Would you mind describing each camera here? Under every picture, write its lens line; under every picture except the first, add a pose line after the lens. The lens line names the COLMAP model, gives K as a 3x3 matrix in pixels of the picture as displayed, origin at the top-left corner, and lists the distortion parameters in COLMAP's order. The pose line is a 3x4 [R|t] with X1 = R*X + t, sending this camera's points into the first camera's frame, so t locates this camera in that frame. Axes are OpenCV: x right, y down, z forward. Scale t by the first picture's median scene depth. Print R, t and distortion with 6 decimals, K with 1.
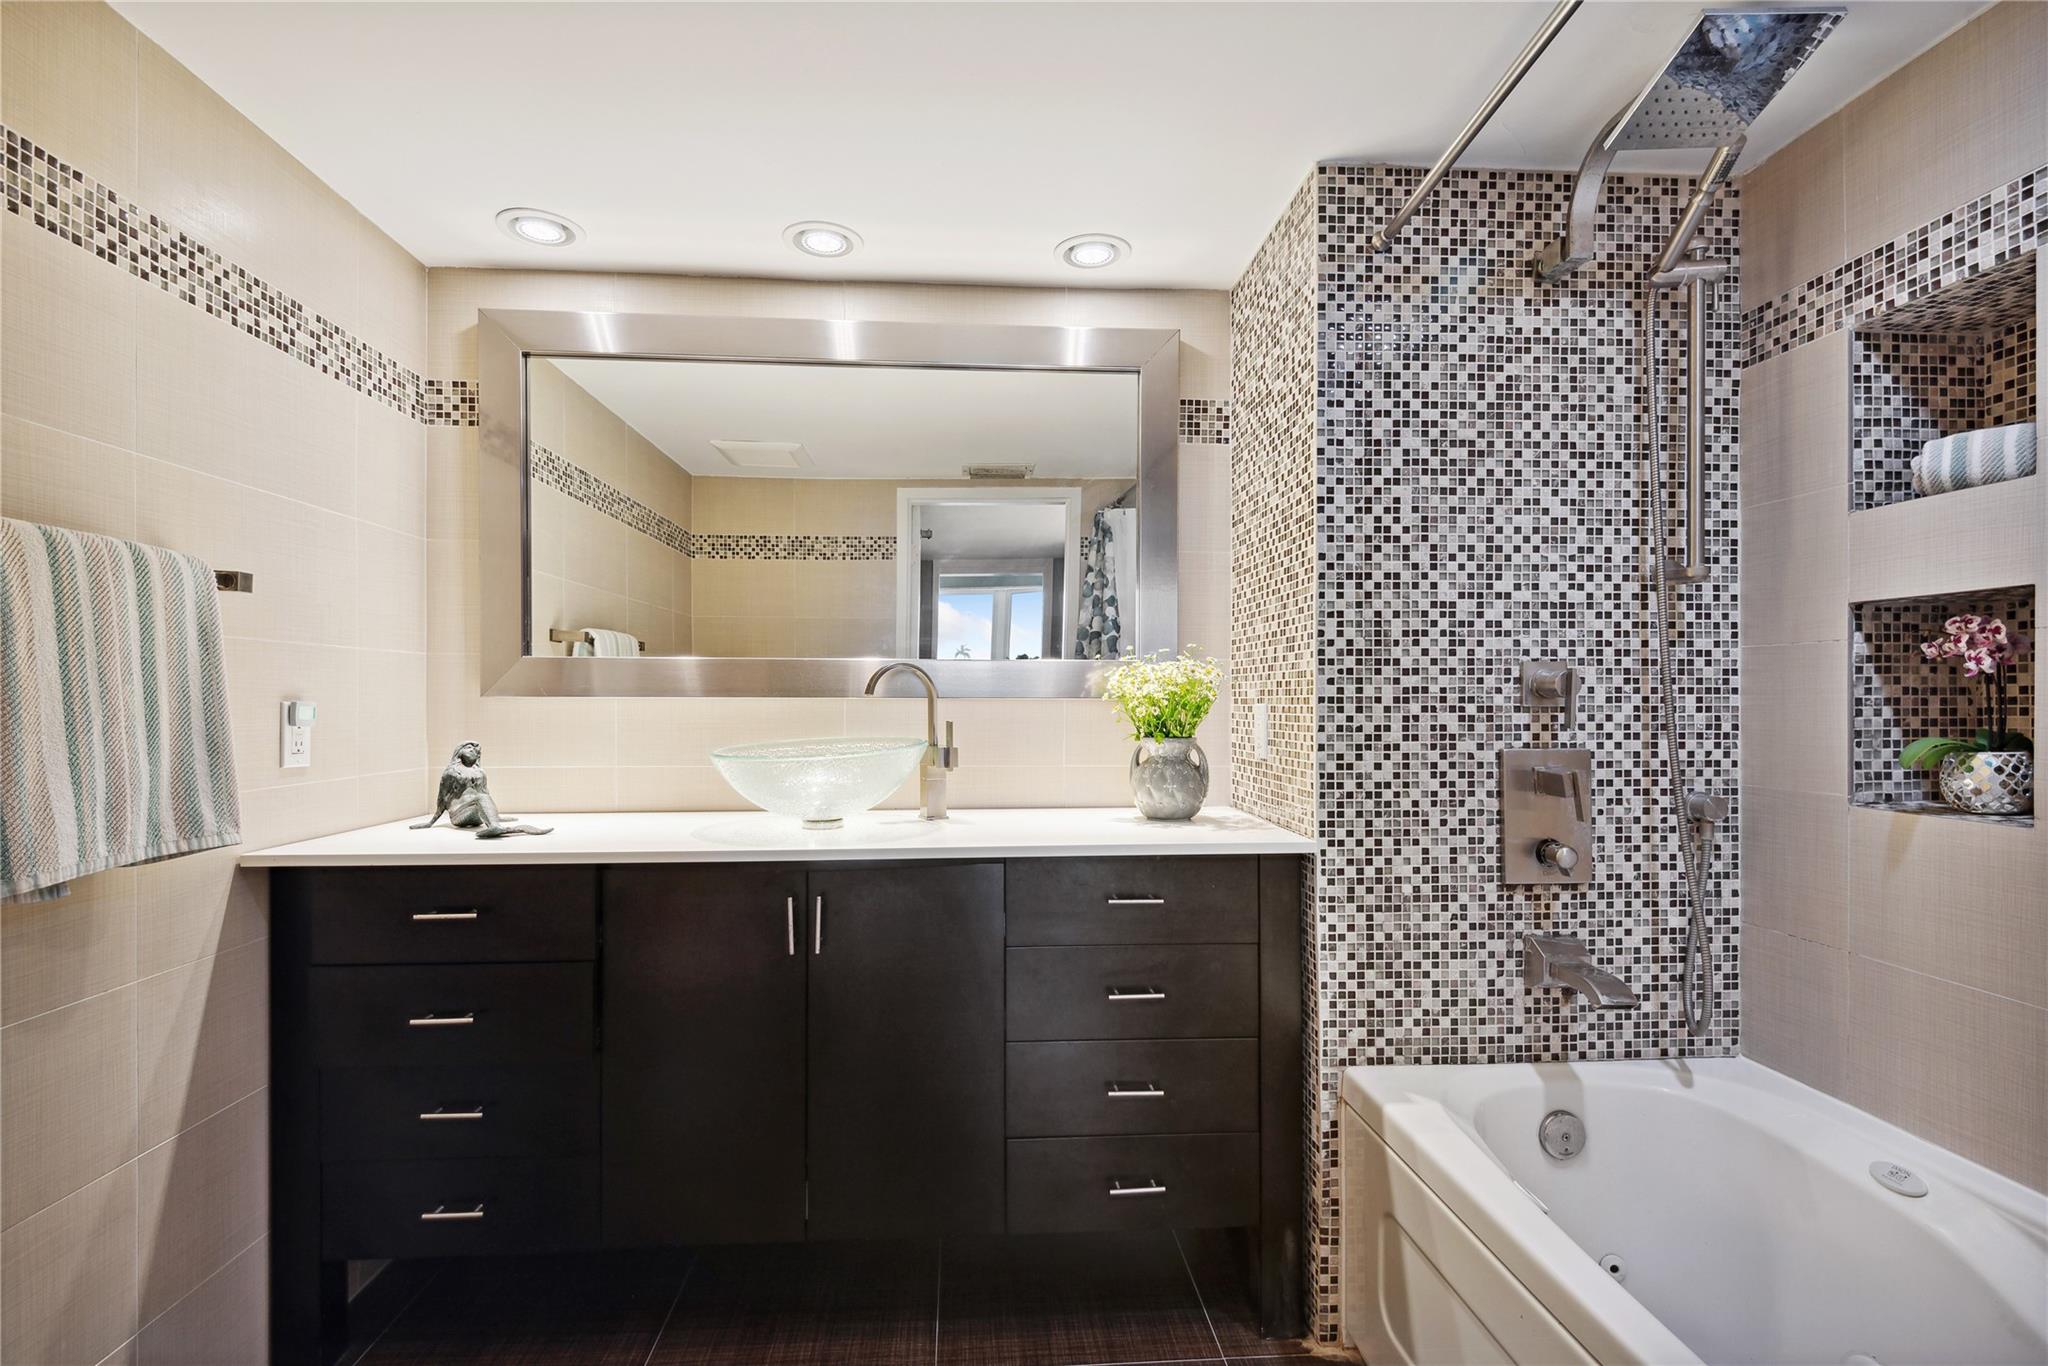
lens RADIAL K [[942.5, 0, 1024.0], [0, 942.5, 683.0], [0, 0, 1]] dist [0.018422, -0.000139]
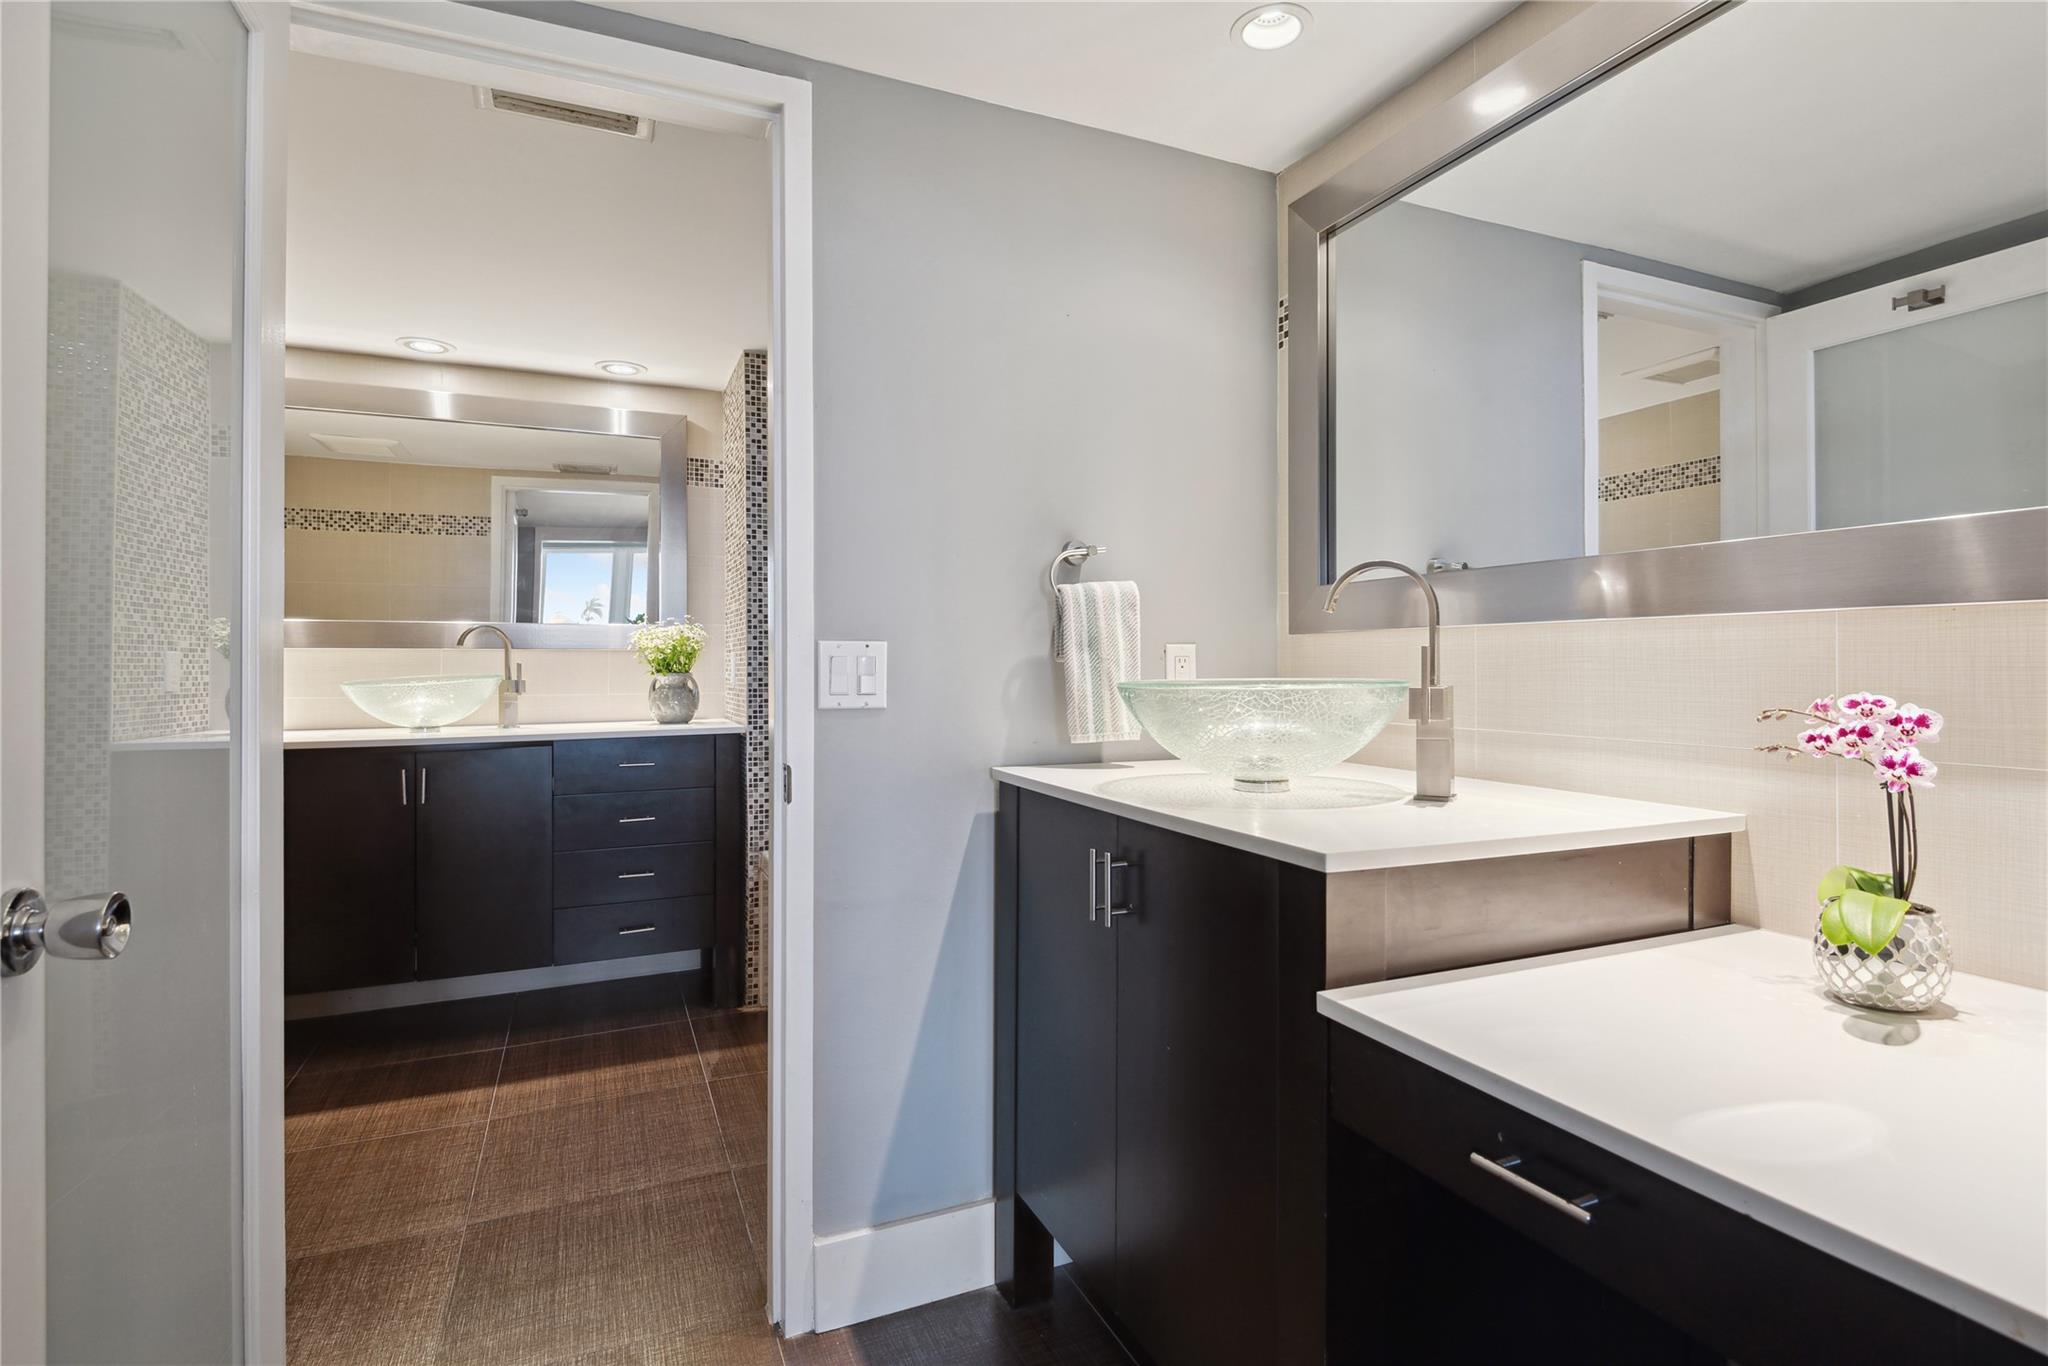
lens RADIAL K [[944.5, 0, 1030.0], [0, 944.5, 653.3], [0, 0, 1]] dist [-0.001940, -0.001031]
pose [[0.931555, 0.000634, 0.363600, 0.137179], [-0.003008, 0.999978, 0.005964, 0.013372], [-0.363588, -0.006649, 0.931536, -0.743237]]
